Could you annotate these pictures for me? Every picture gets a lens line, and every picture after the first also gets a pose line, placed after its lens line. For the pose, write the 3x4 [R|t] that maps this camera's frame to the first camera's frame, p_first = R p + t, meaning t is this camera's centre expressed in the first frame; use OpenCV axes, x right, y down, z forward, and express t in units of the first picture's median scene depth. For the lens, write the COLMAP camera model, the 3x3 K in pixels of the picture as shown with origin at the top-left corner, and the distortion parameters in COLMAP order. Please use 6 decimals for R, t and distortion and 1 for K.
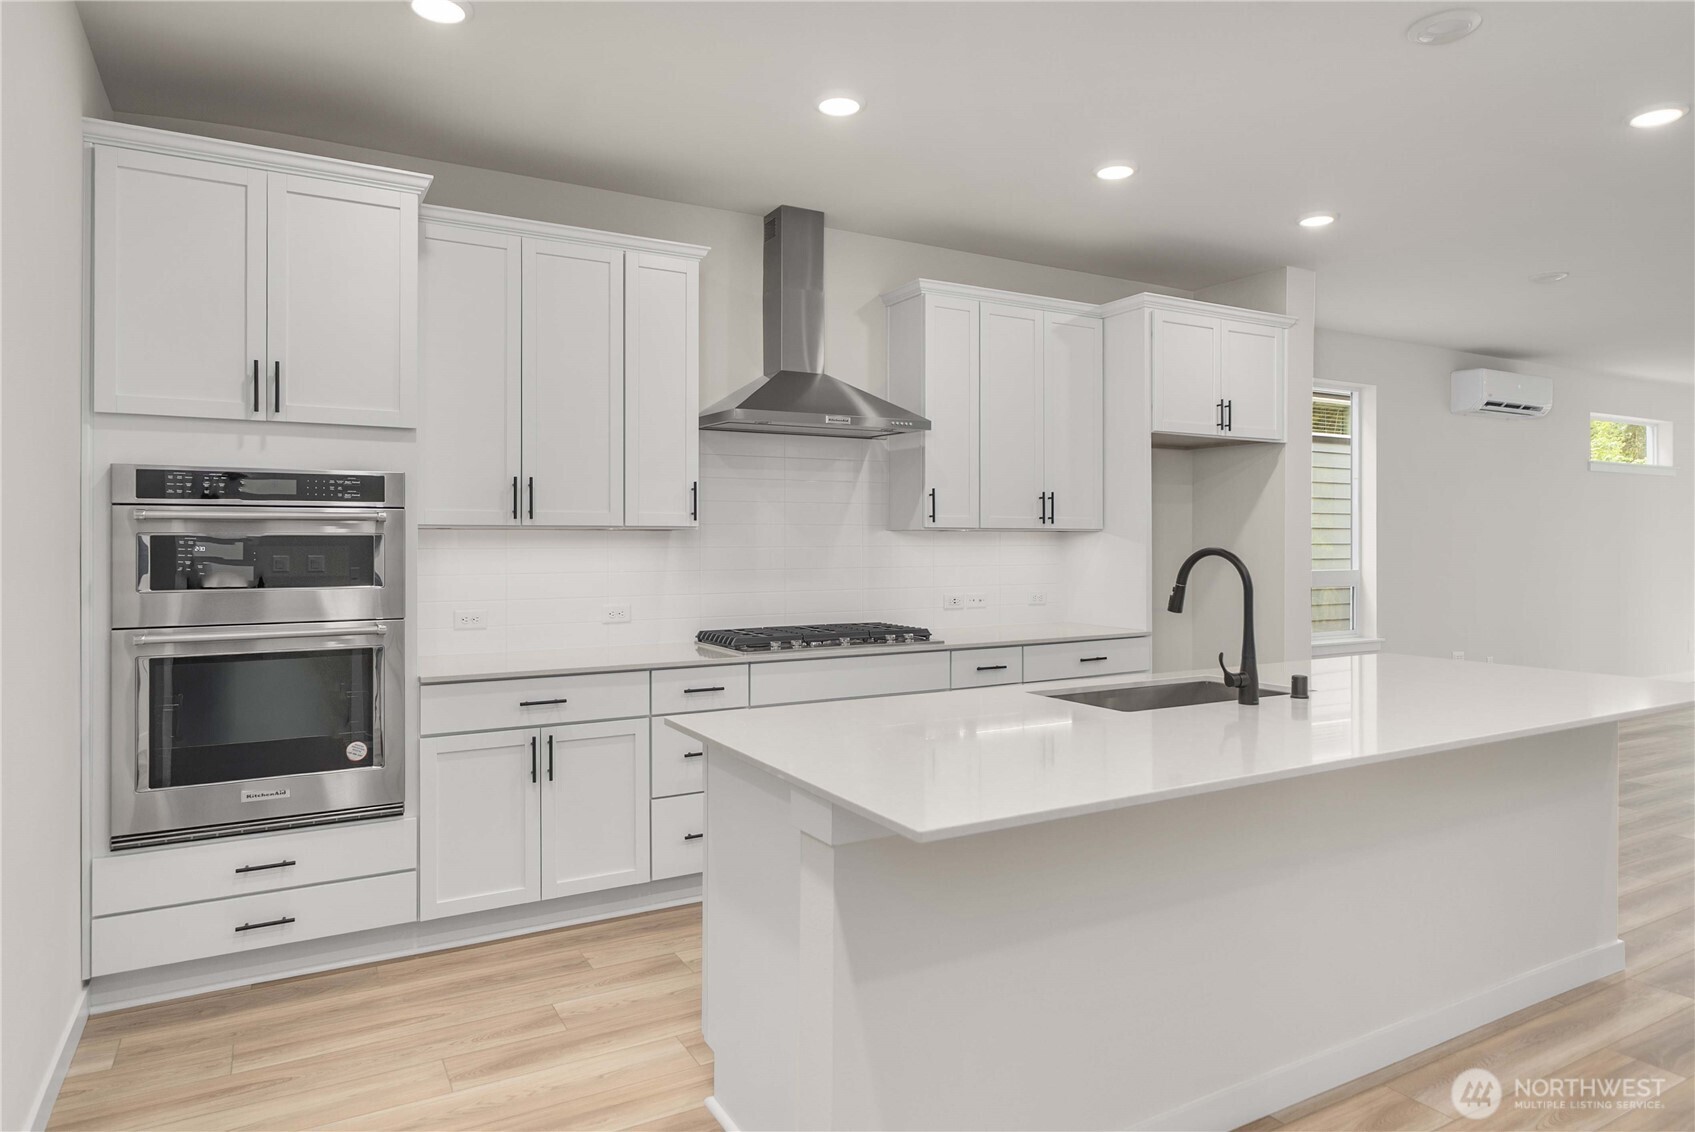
lens RADIAL K [[1006.7, 0, 852.9], [0, 1006.7, 547.9], [0, 0, 1]] dist [0.003703, 0.000288]
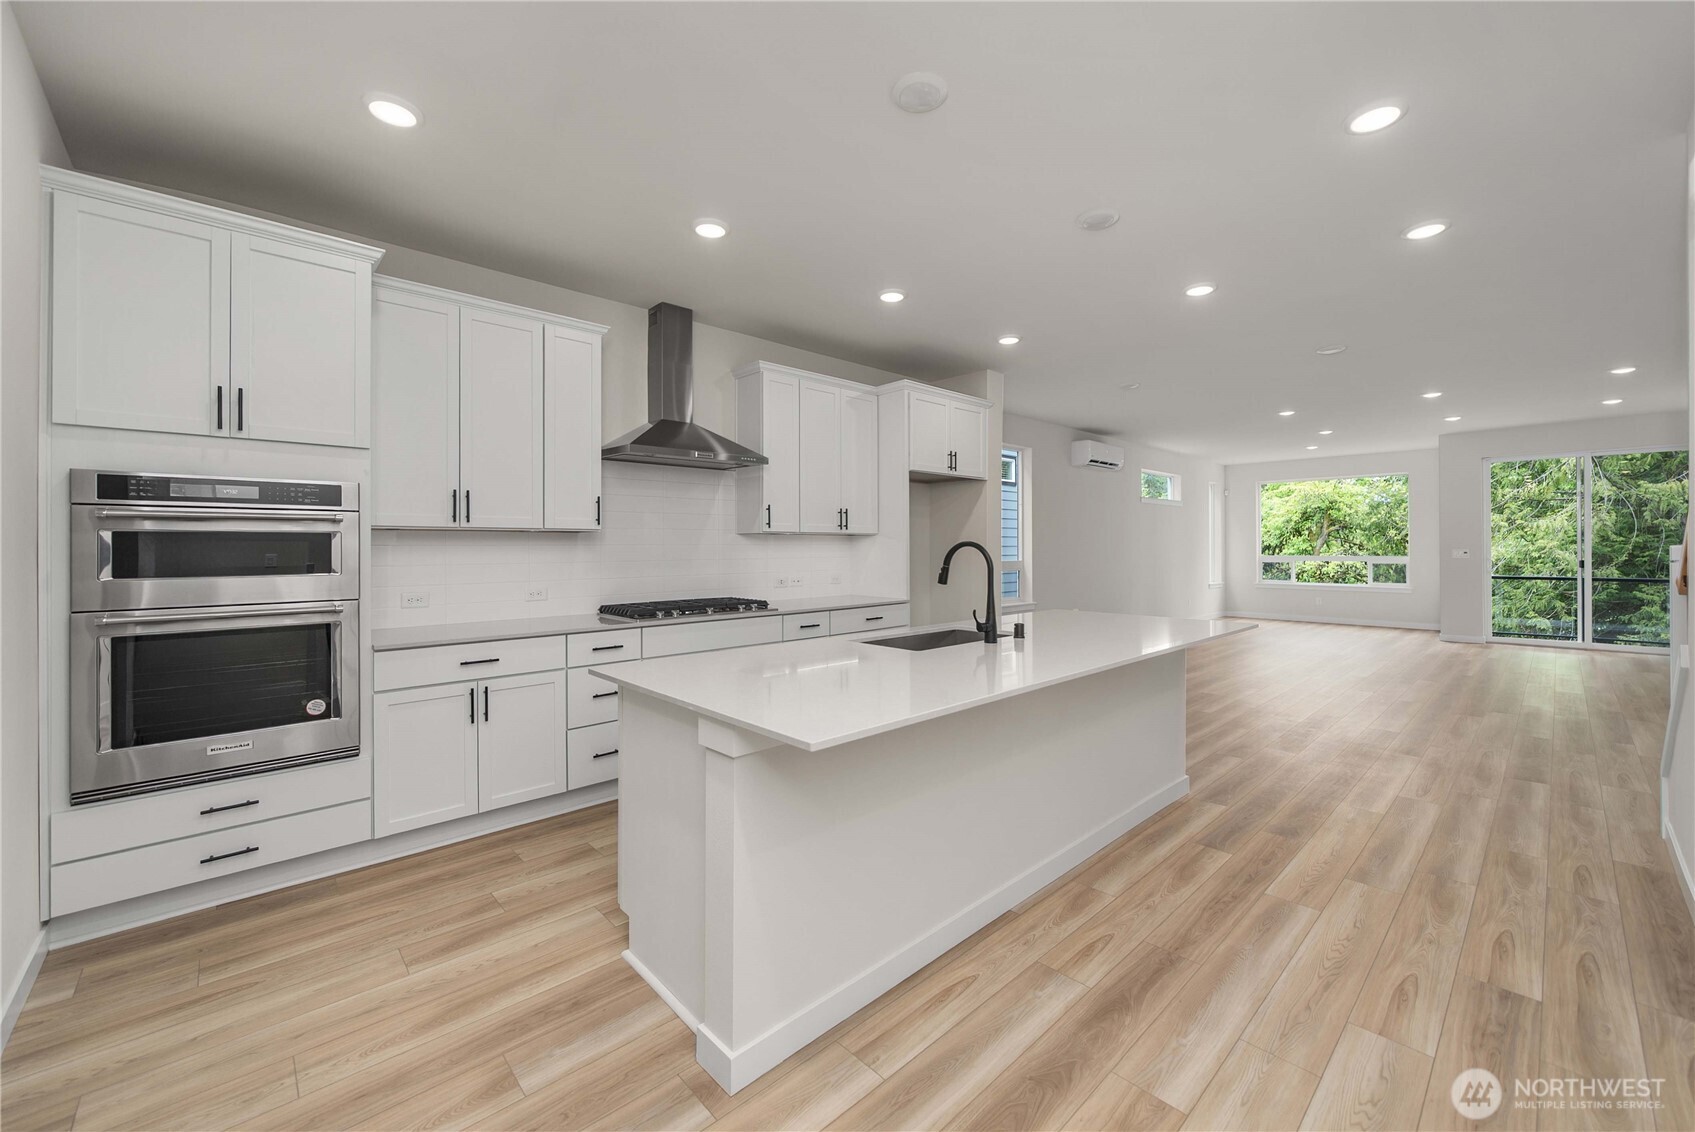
lens RADIAL K [[659.1, 0, 849.0], [0, 659.1, 549.3], [0, 0, 1]] dist [-0.003261, 0.000285]
pose [[0.972906, -0.002661, 0.231185, -0.038806], [0.003268, 0.999992, -0.002243, 0.011222], [-0.231177, 0.002937, 0.972907, 0.057523]]
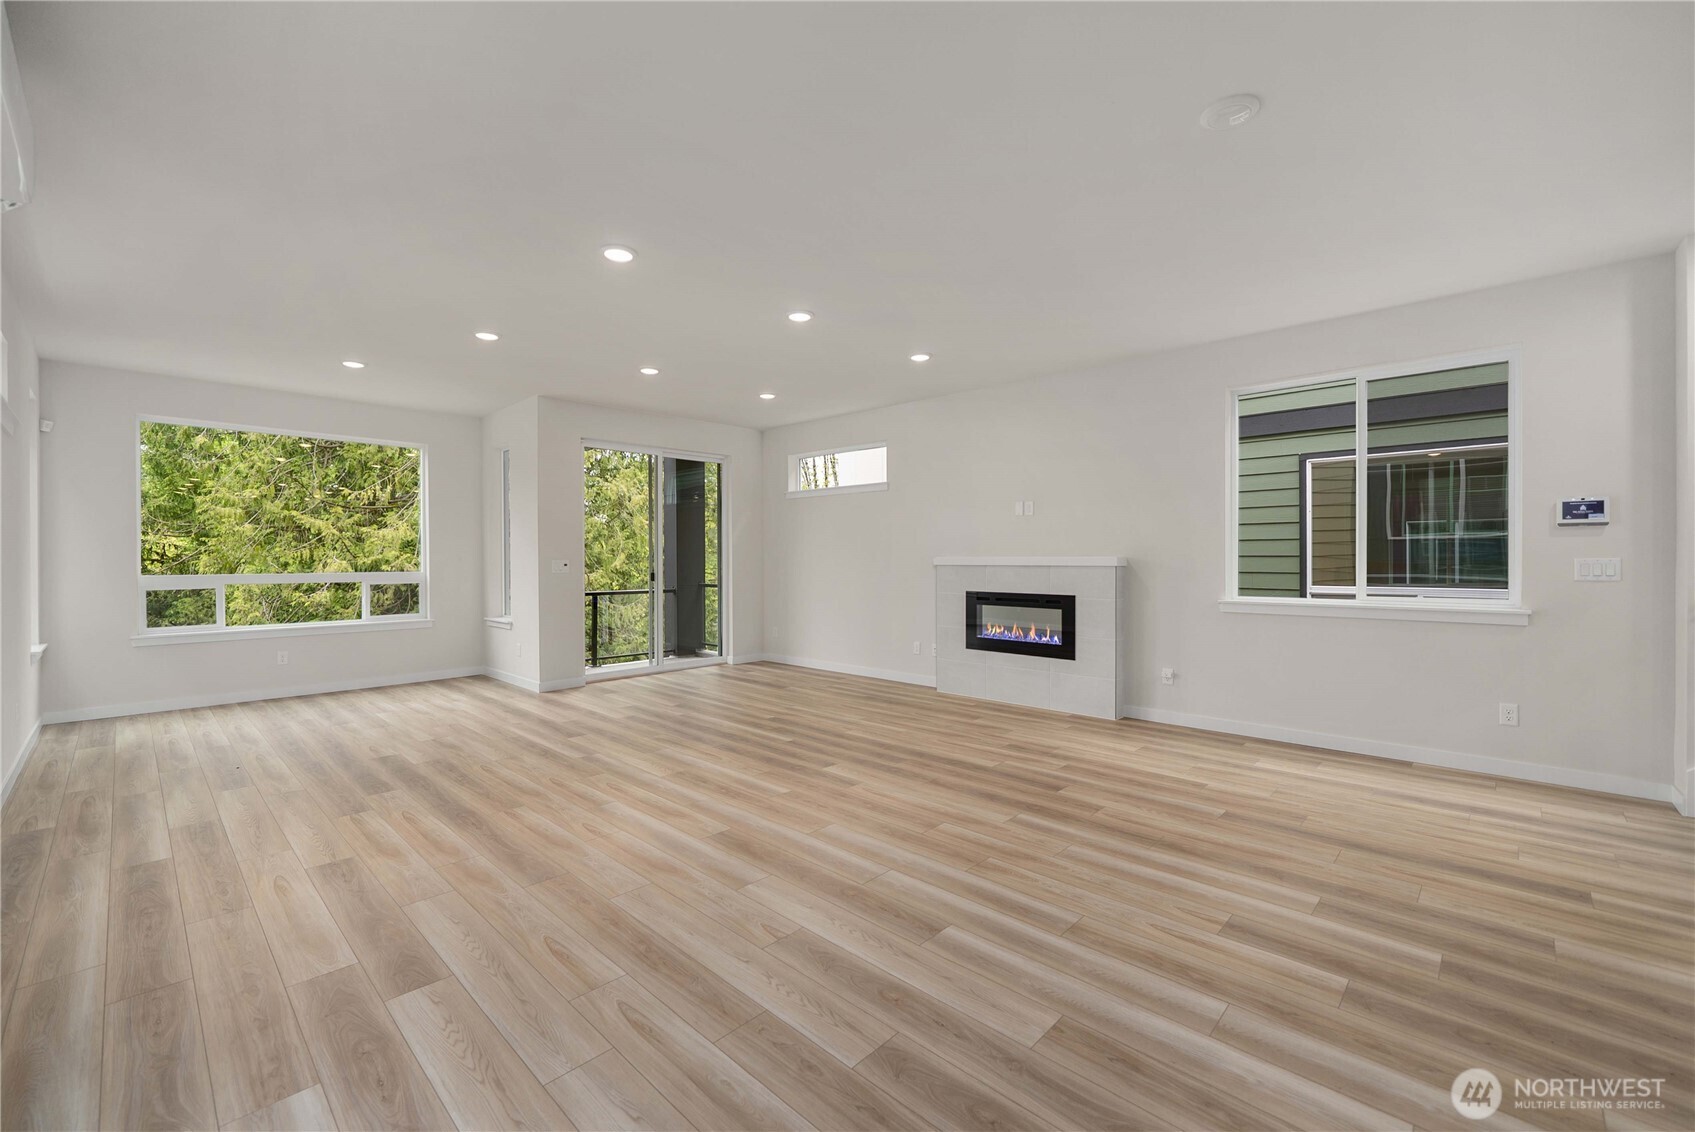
lens RADIAL K [[703.4, 0, 847.5], [0, 703.4, 566.0], [0, 0, 1]] dist [-0.002320, -0.000183]
pose [[-0.286236, -0.007034, 0.958133, 0.800812], [0.008823, 0.999911, 0.009976, 0.018920], [-0.958119, 0.011309, -0.286148, 1.821266]]
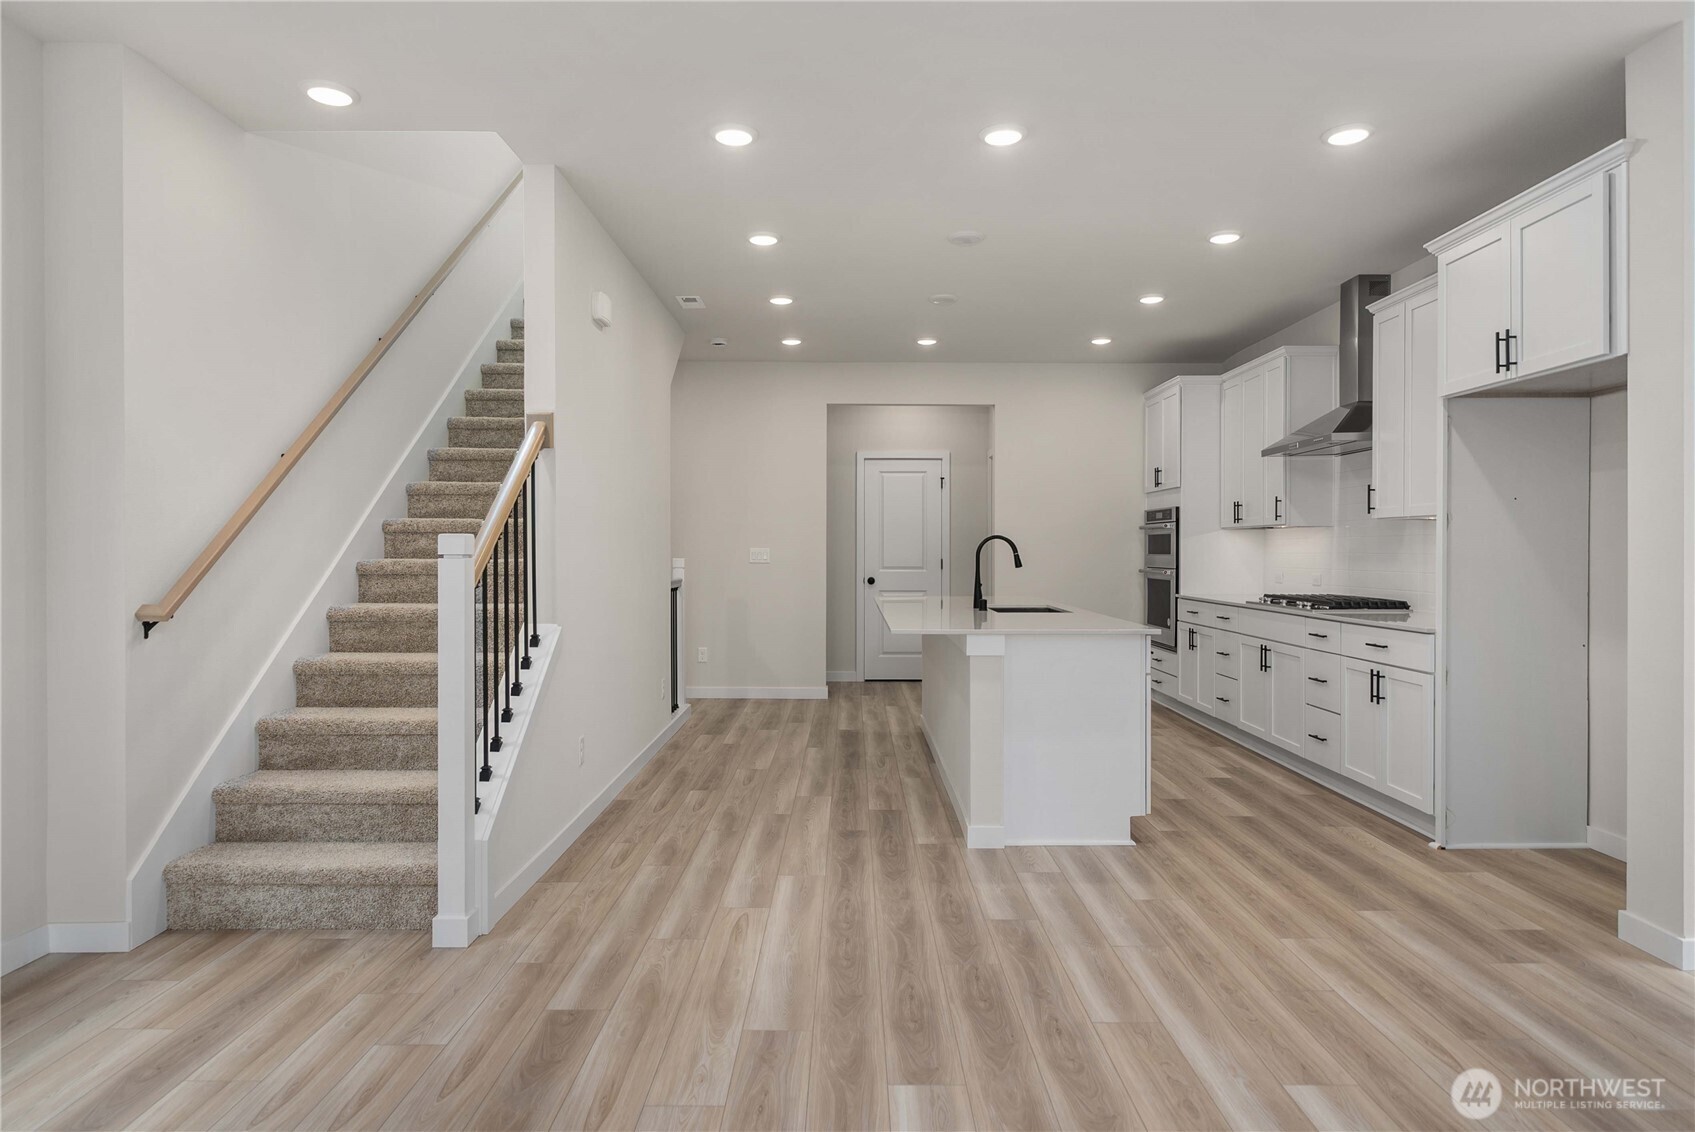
lens RADIAL K [[1006.7, 0, 852.9], [0, 1006.7, 547.9], [0, 0, 1]] dist [0.003703, 0.000288]
pose [[-0.488281, -0.001423, -0.872686, 1.878062], [-0.006802, 0.999975, 0.002175, 0.020896], [0.872660, 0.006998, -0.488278, 1.425643]]
